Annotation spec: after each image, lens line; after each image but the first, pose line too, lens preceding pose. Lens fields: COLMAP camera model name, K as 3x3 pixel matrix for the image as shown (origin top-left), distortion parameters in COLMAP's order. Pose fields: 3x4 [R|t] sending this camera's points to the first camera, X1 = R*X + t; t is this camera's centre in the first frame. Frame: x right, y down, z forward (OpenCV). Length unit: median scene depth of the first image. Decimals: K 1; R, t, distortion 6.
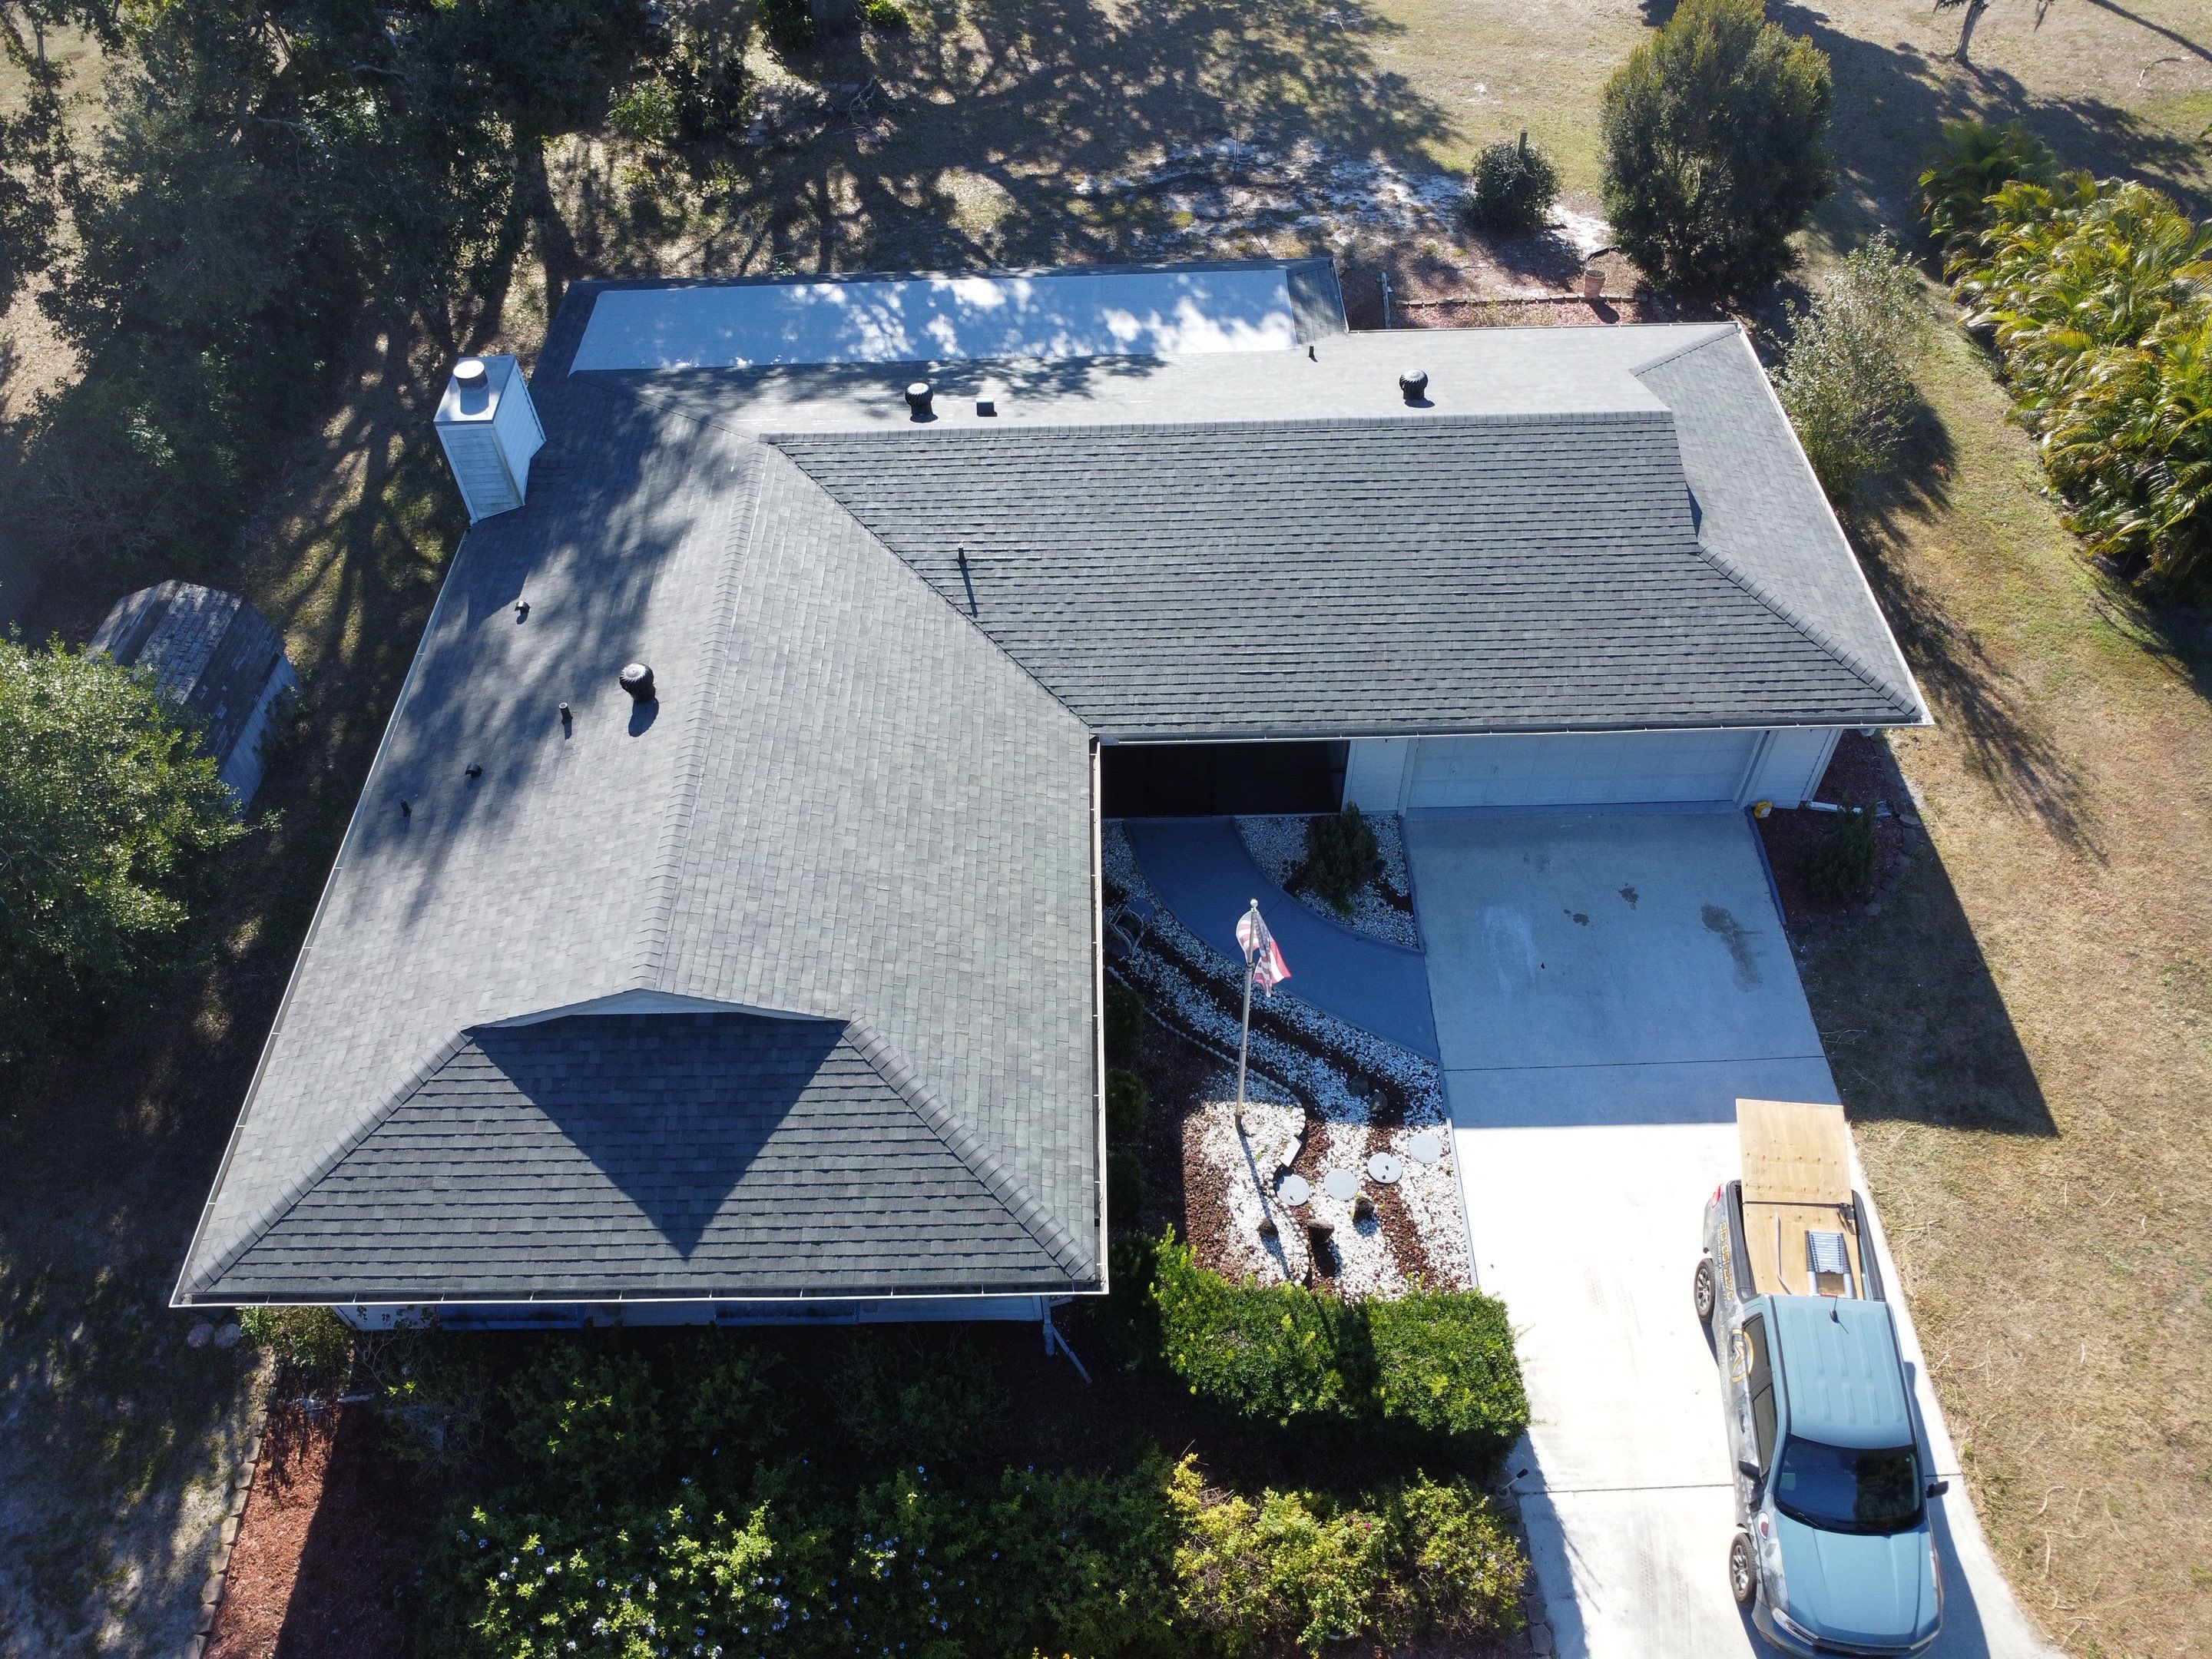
lens RADIAL K [[1607.8, 0, 1103.7], [0, 1607.8, 824.2], [0, 0, 1]] dist [-0.036761, 0.002894]
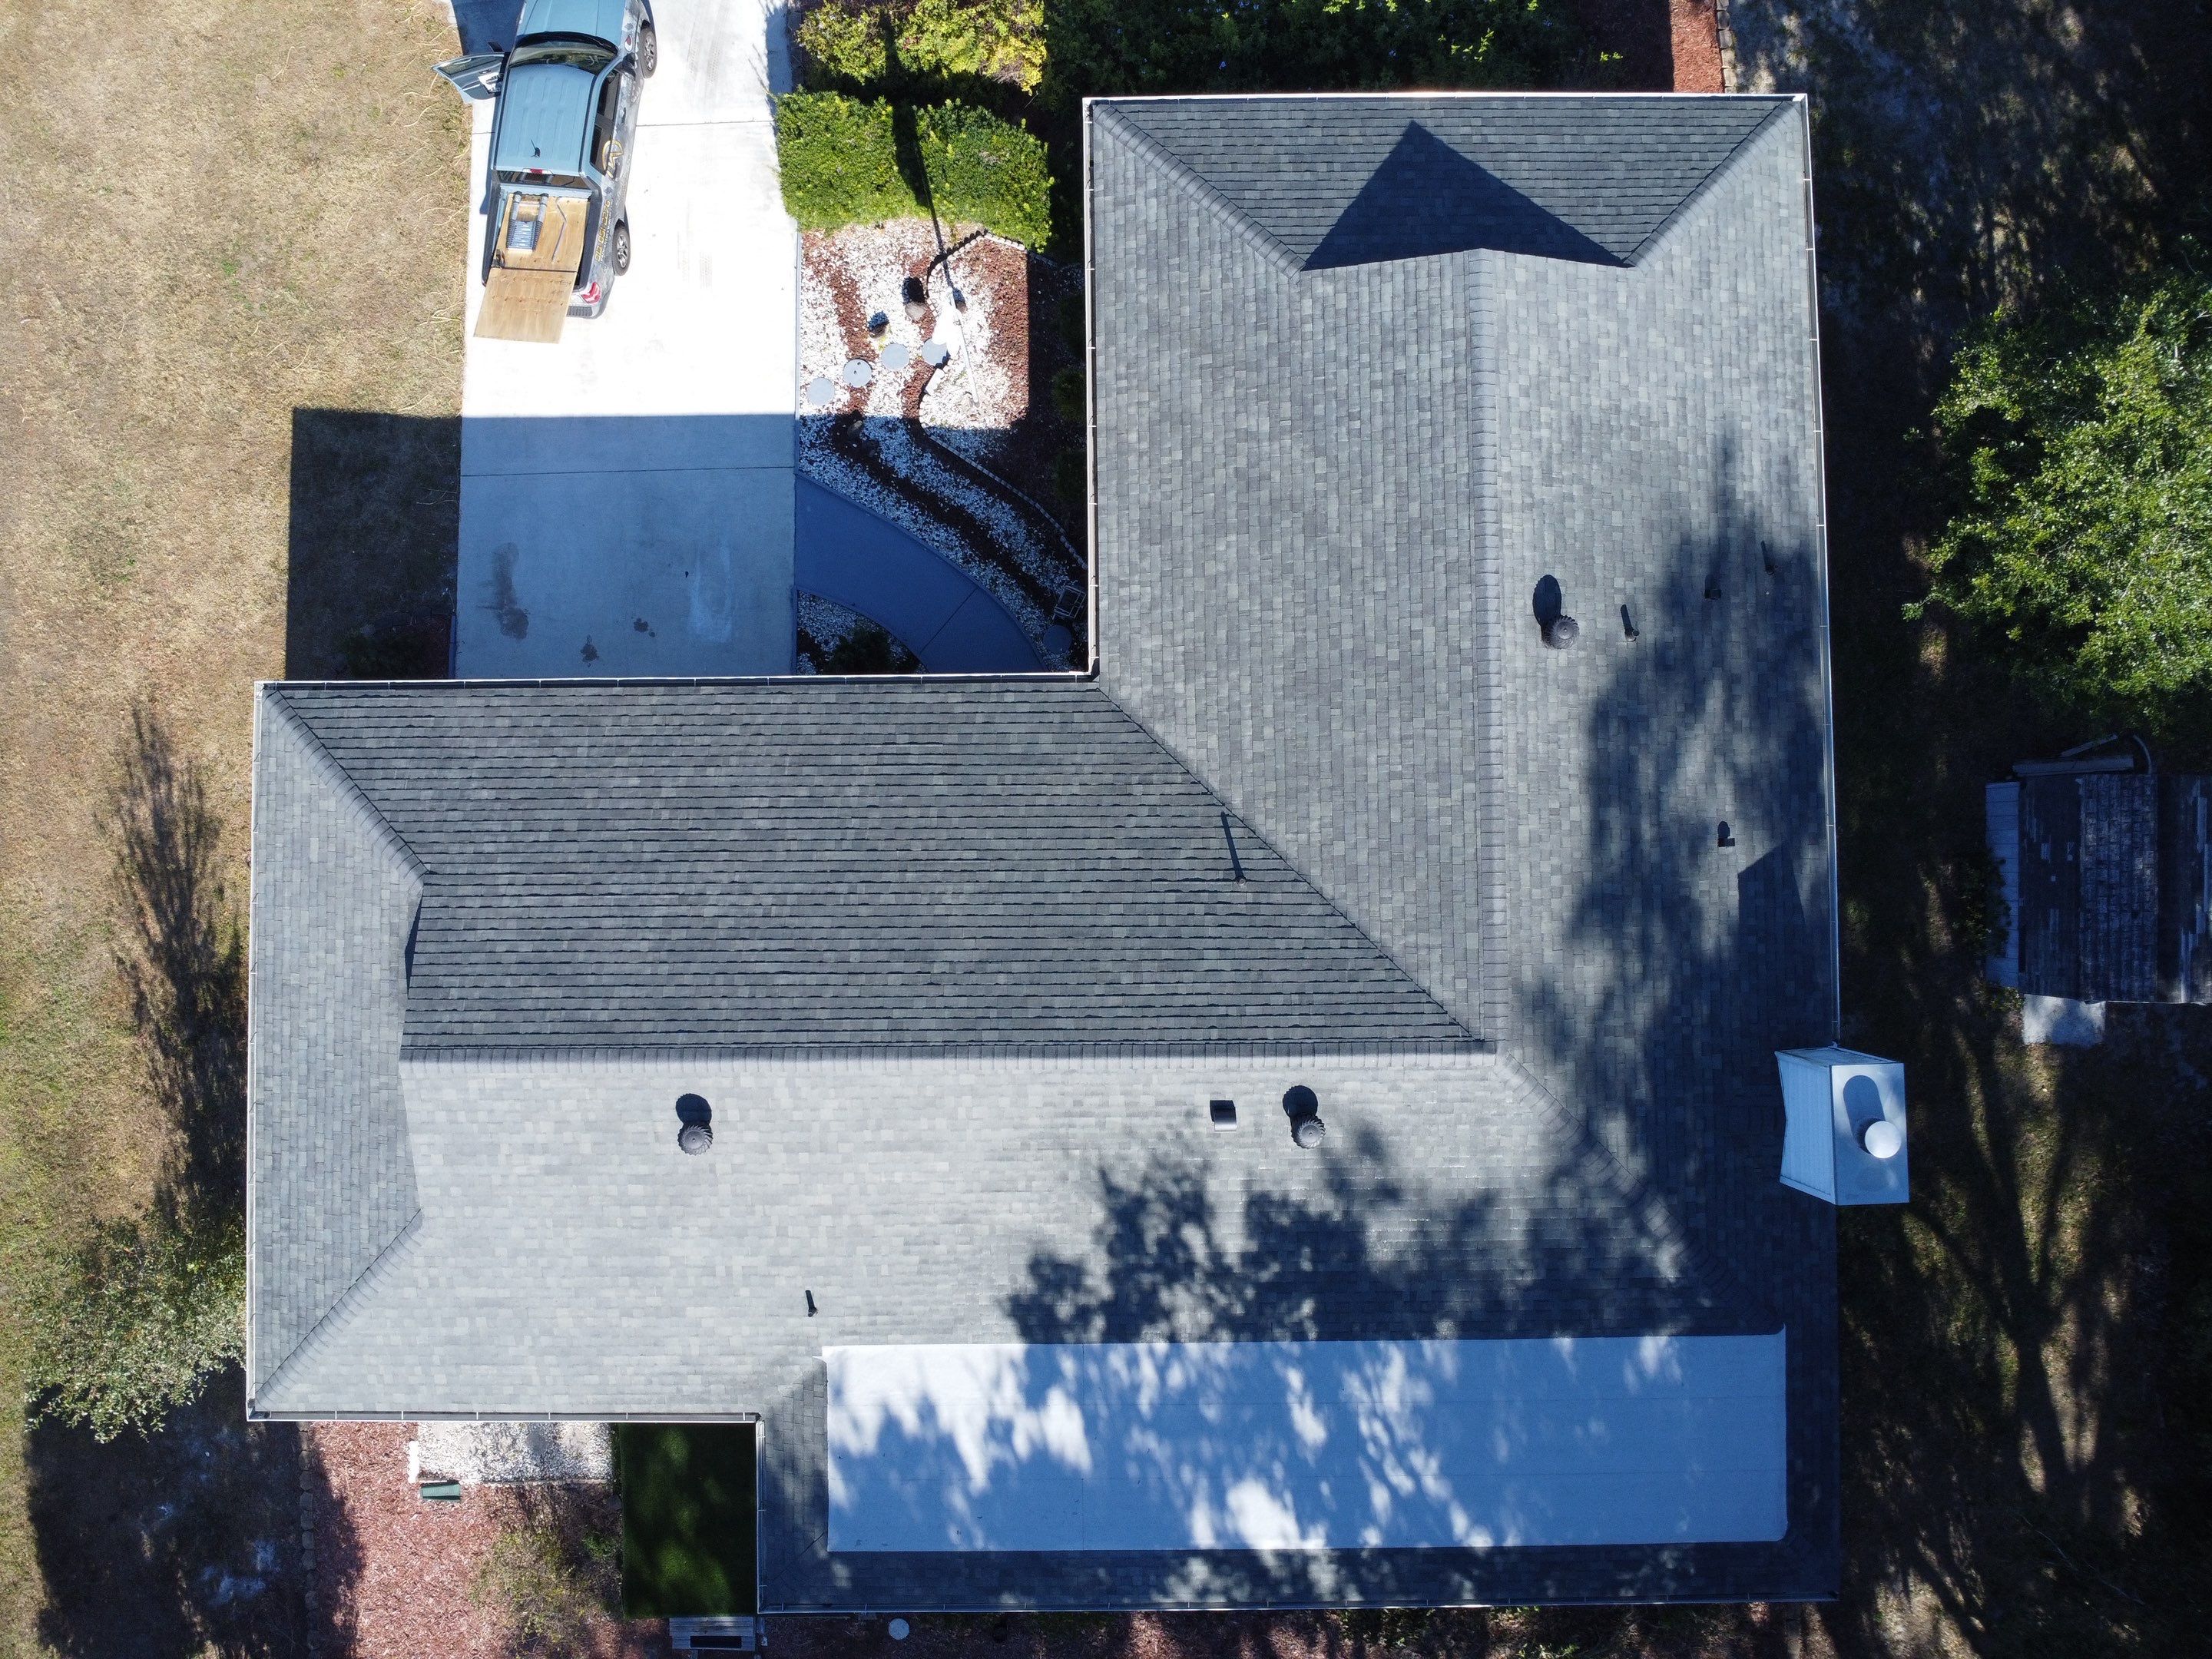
lens RADIAL K [[1607.8, 0, 1090.5], [0, 1607.8, 803.4], [0, 0, 1]] dist [-0.036761, 0.002894]
pose [[-0.999132, 0.001784, 0.041609, -0.044606], [0.027327, -0.725859, 0.687301, -0.792572], [0.031428, 0.687841, 0.725180, 0.343868]]
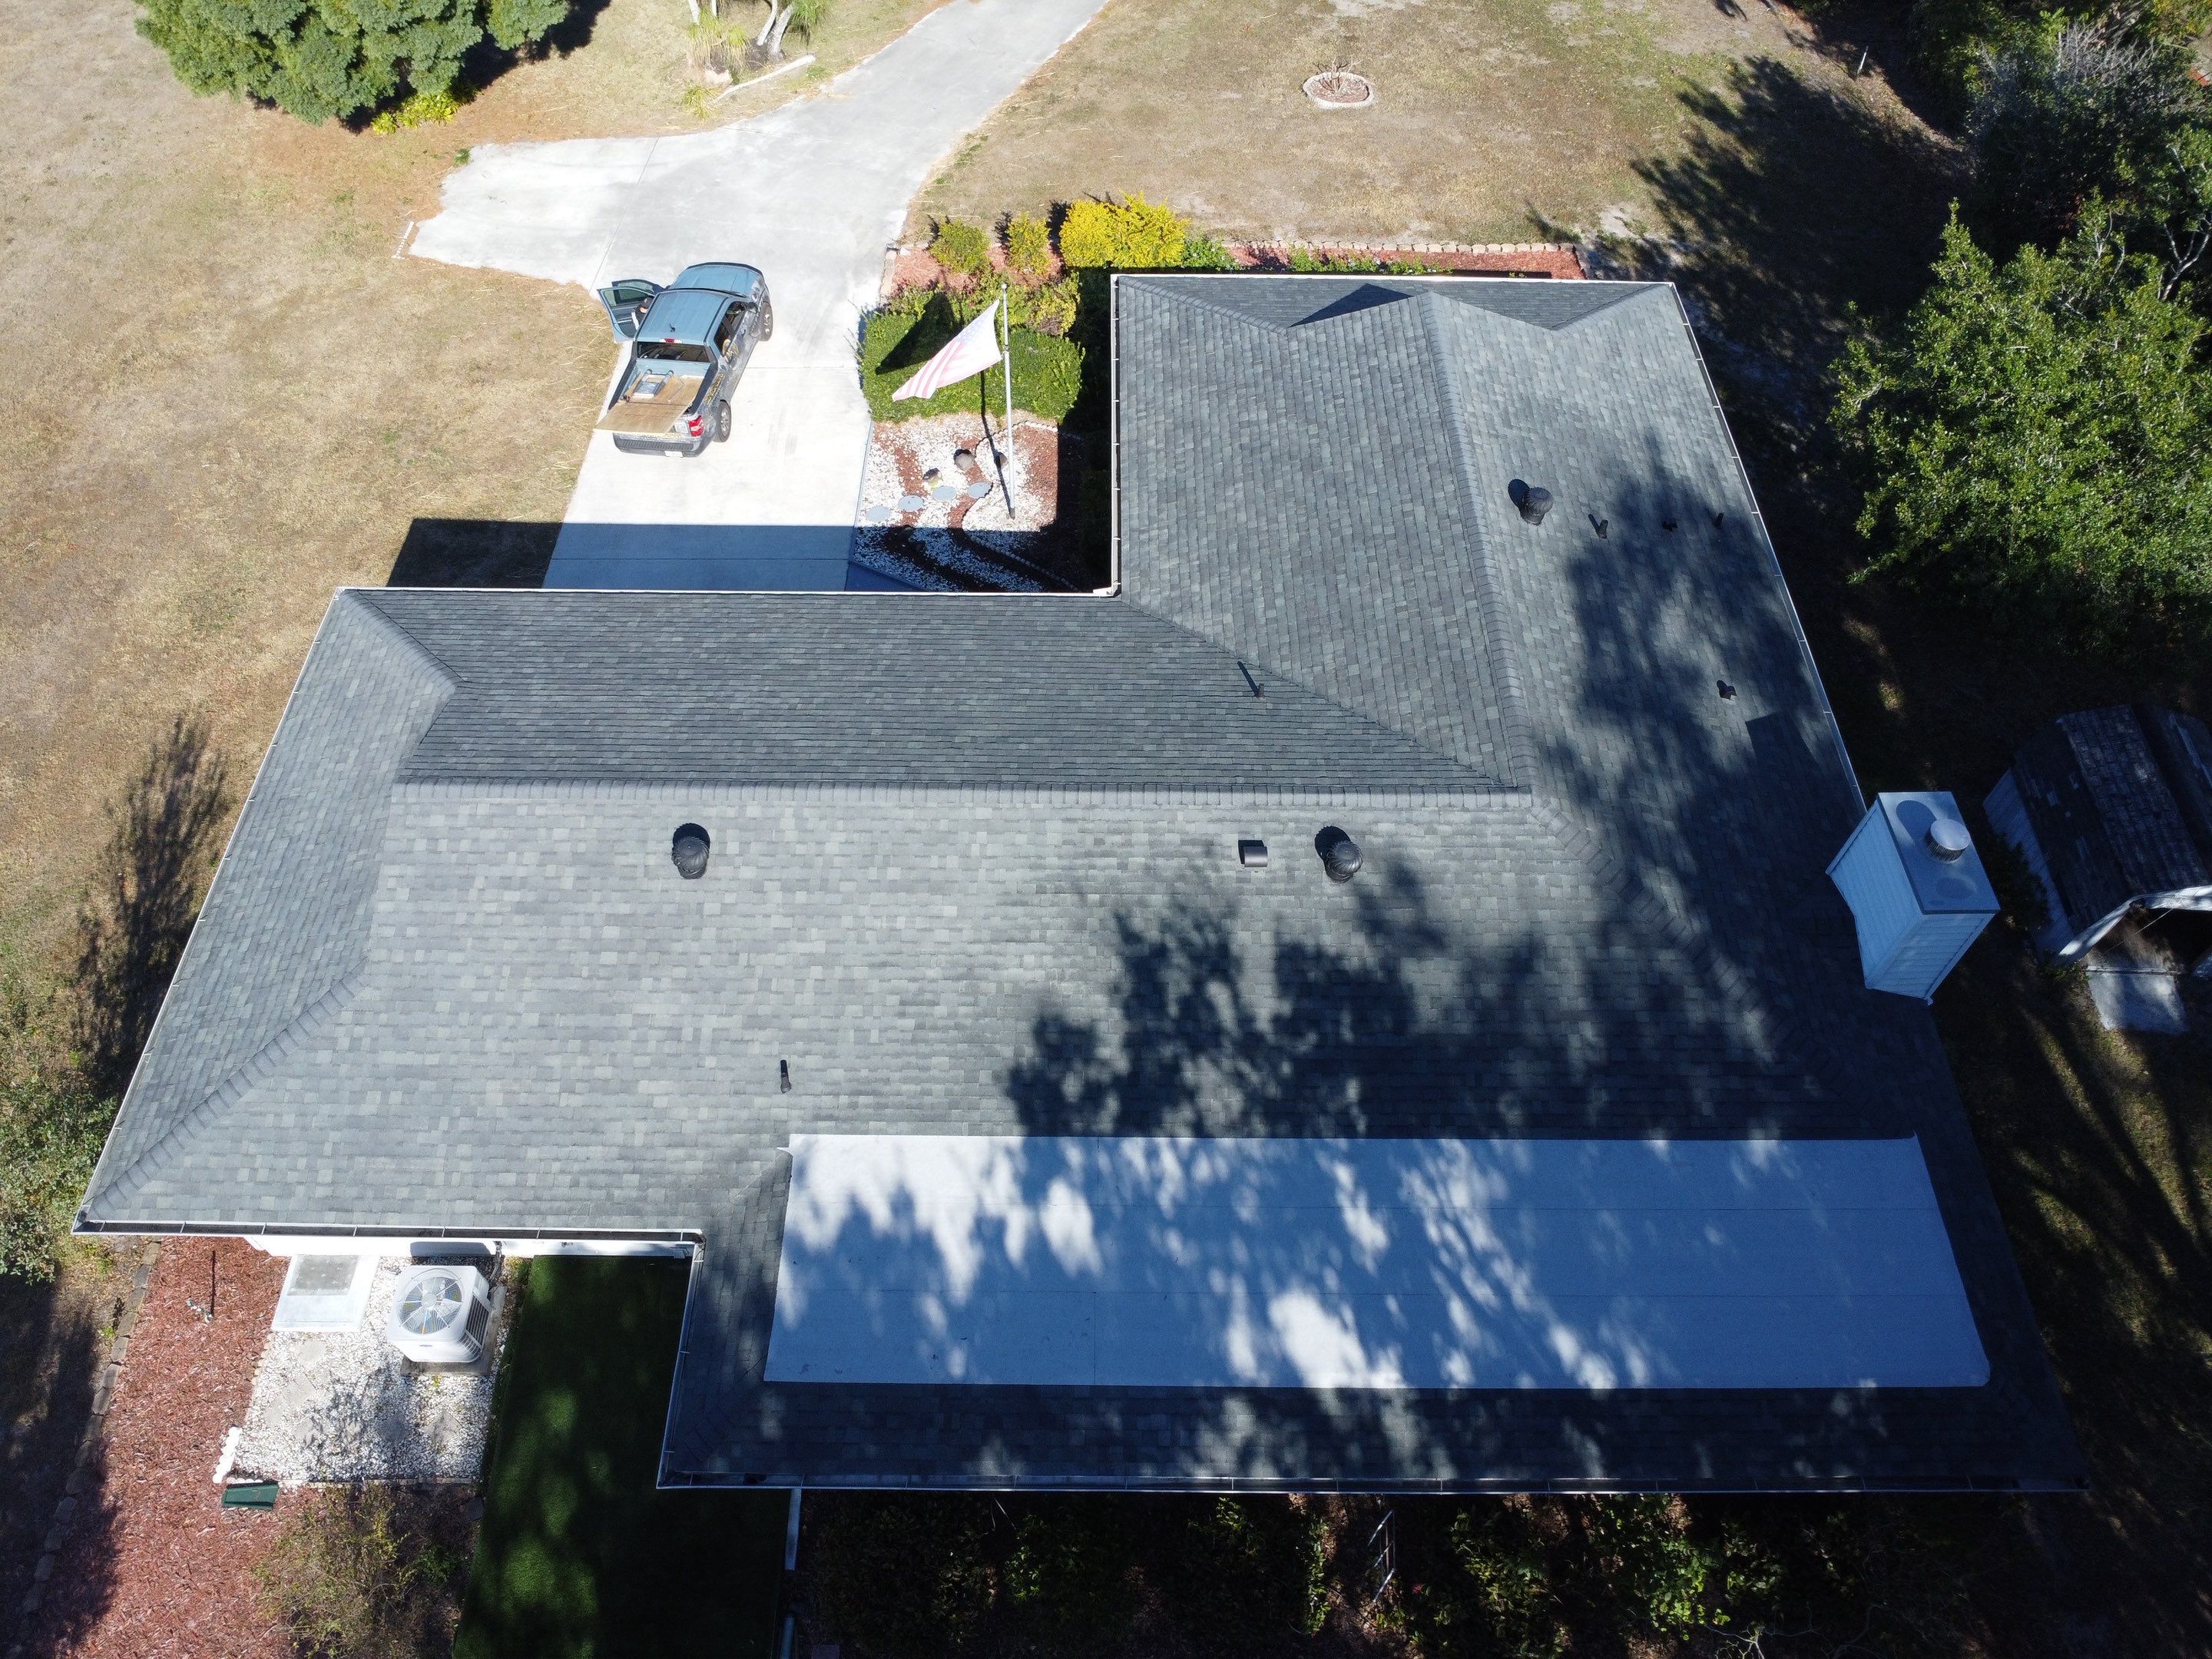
lens RADIAL K [[1607.8, 0, 1100.1], [0, 1607.8, 804.0], [0, 0, 1]] dist [-0.036761, 0.002894]
pose [[-0.999678, -0.000414, 0.025364, -0.022749], [0.024937, -0.199362, 0.979608, -1.139015], [0.004651, 0.979926, 0.199309, 0.932007]]
